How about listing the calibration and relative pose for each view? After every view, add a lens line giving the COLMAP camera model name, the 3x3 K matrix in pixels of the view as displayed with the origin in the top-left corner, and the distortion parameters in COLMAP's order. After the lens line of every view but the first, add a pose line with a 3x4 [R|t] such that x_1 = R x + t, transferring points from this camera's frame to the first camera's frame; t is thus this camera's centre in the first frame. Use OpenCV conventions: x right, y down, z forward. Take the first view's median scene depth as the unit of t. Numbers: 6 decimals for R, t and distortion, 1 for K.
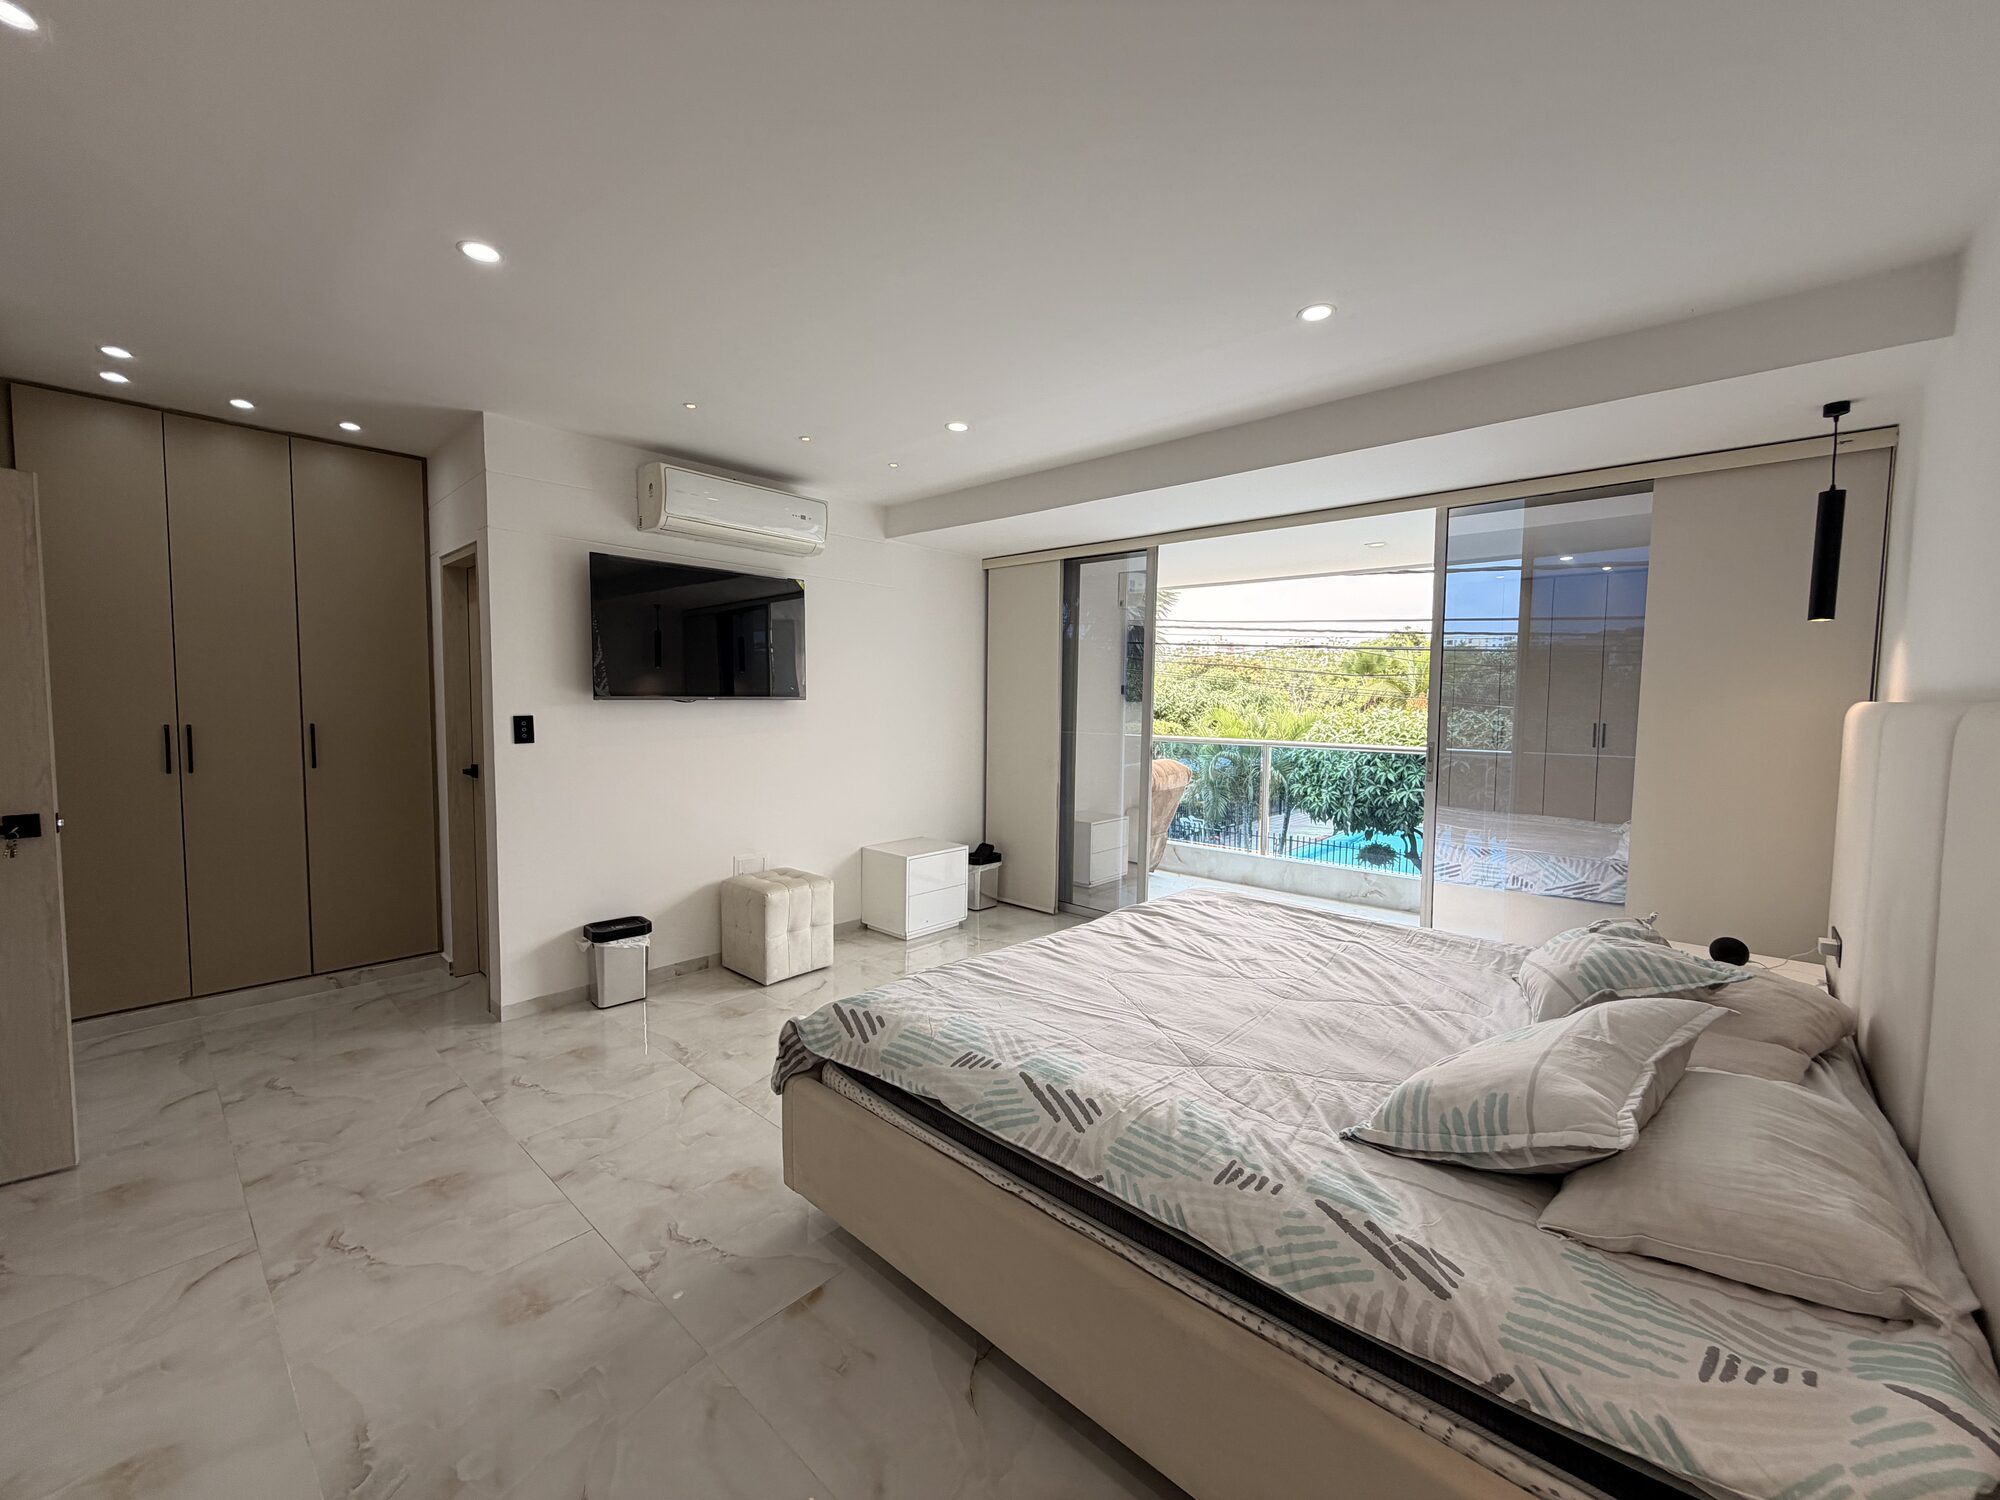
lens RADIAL K [[796.0, 0, 990.2], [0, 796.0, 749.2], [0, 0, 1]] dist [-0.001403, 0.000030]
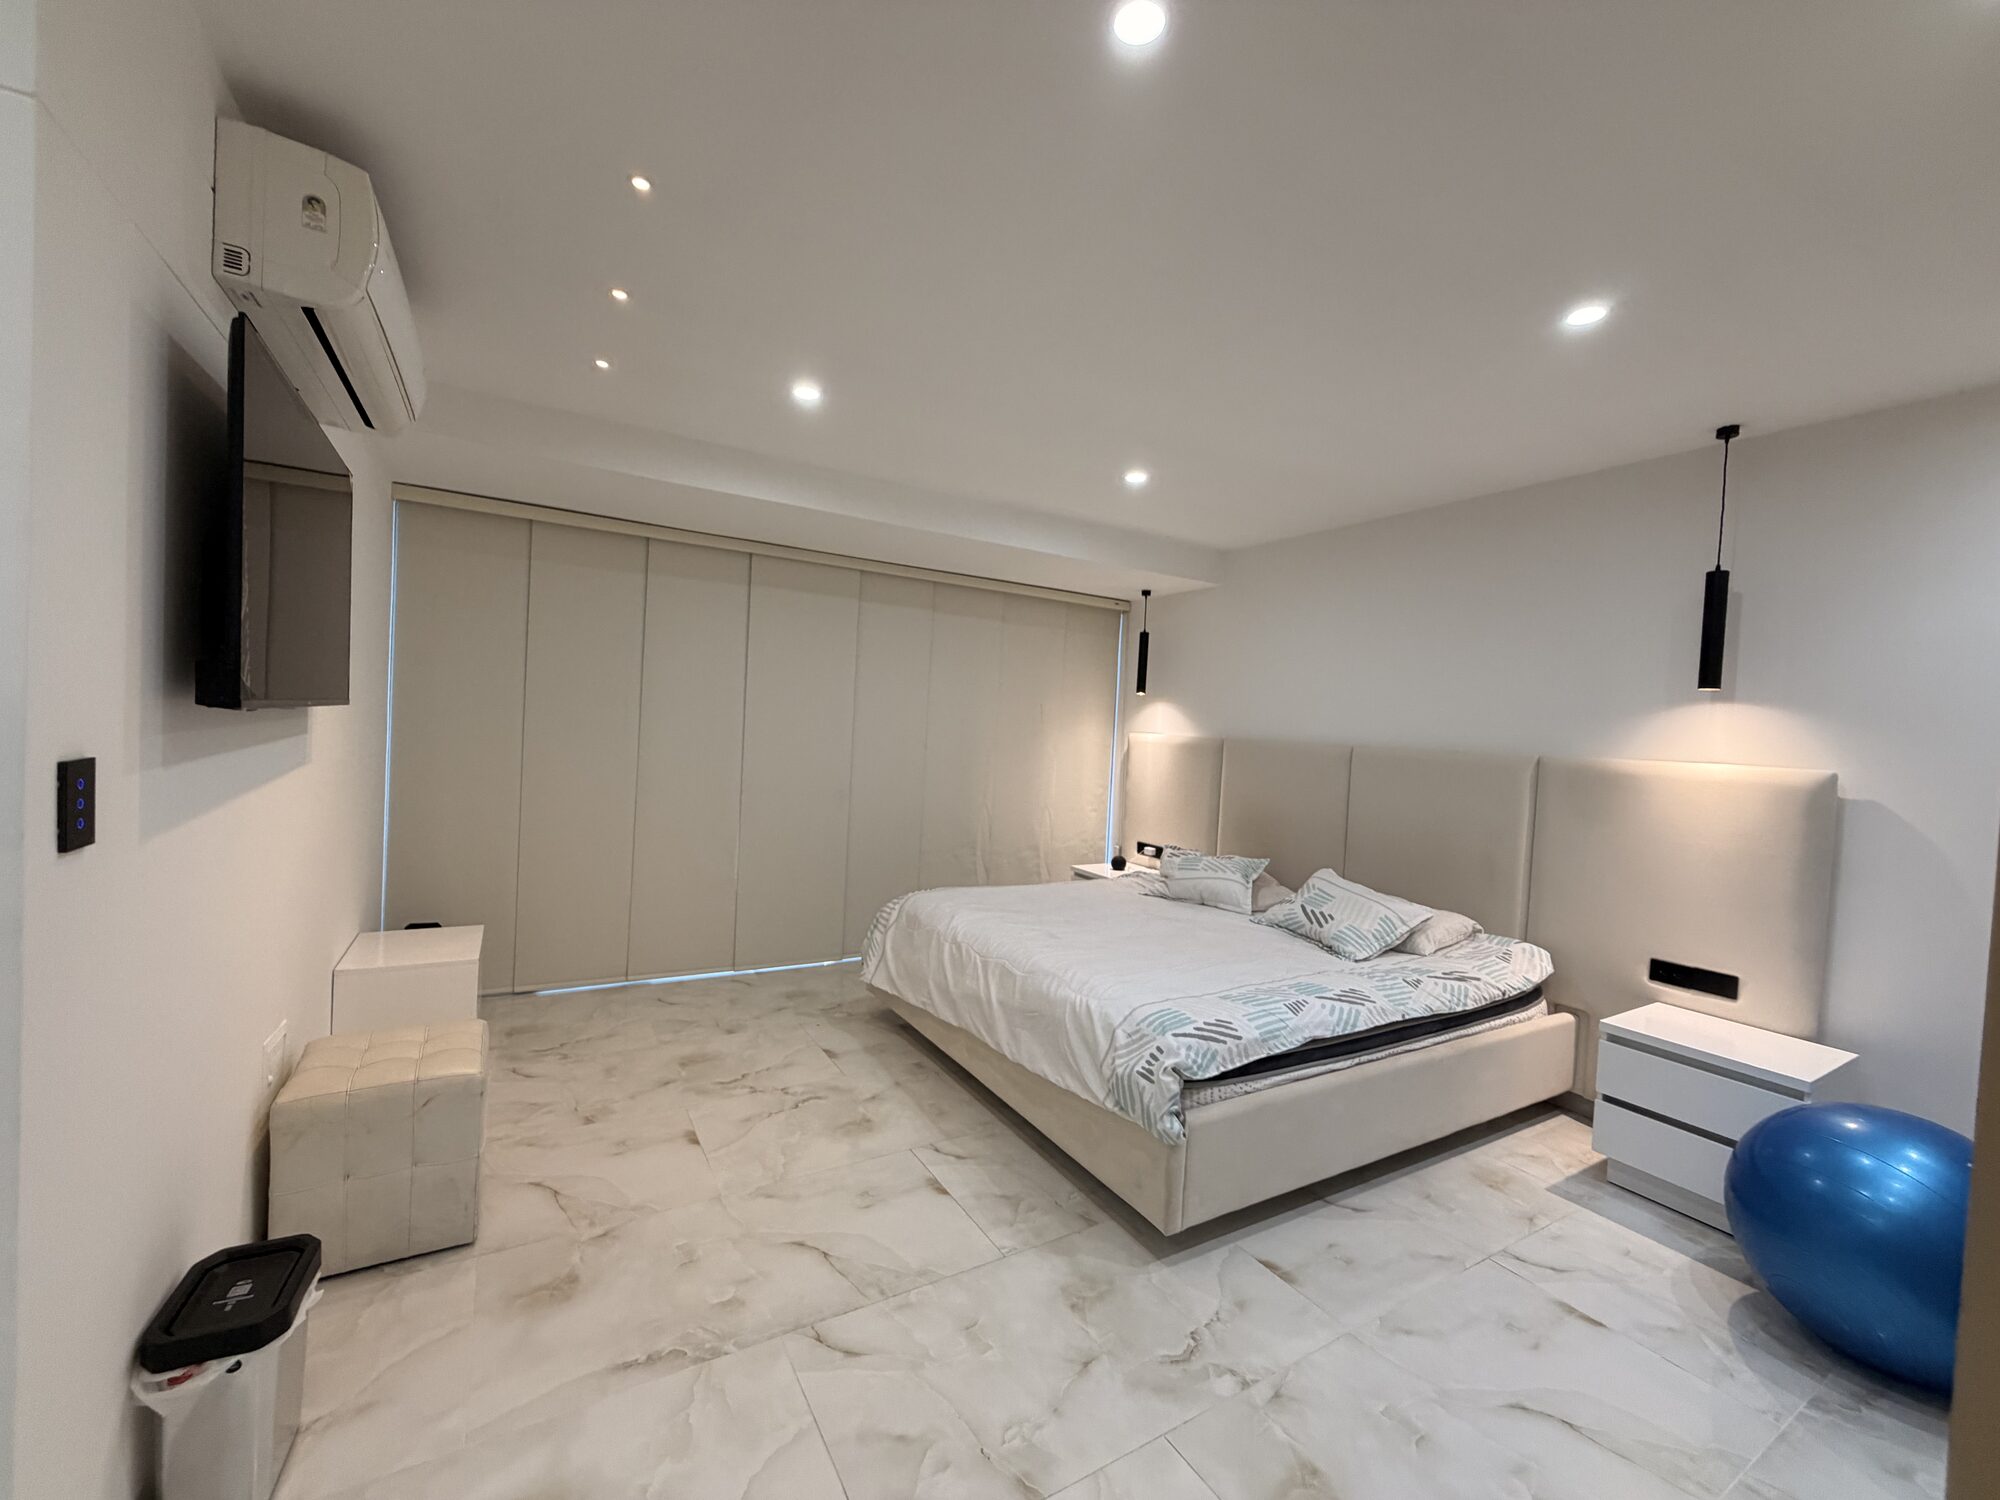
lens RADIAL K [[796.8, 0, 992.4], [0, 796.8, 746.4], [0, 0, 1]] dist [-0.001160, -0.000047]
pose [[0.295146, -0.019045, 0.955262, -1.401052], [0.012276, 0.999794, 0.016140, -0.085166], [-0.955373, 0.006963, 0.295320, 1.022284]]
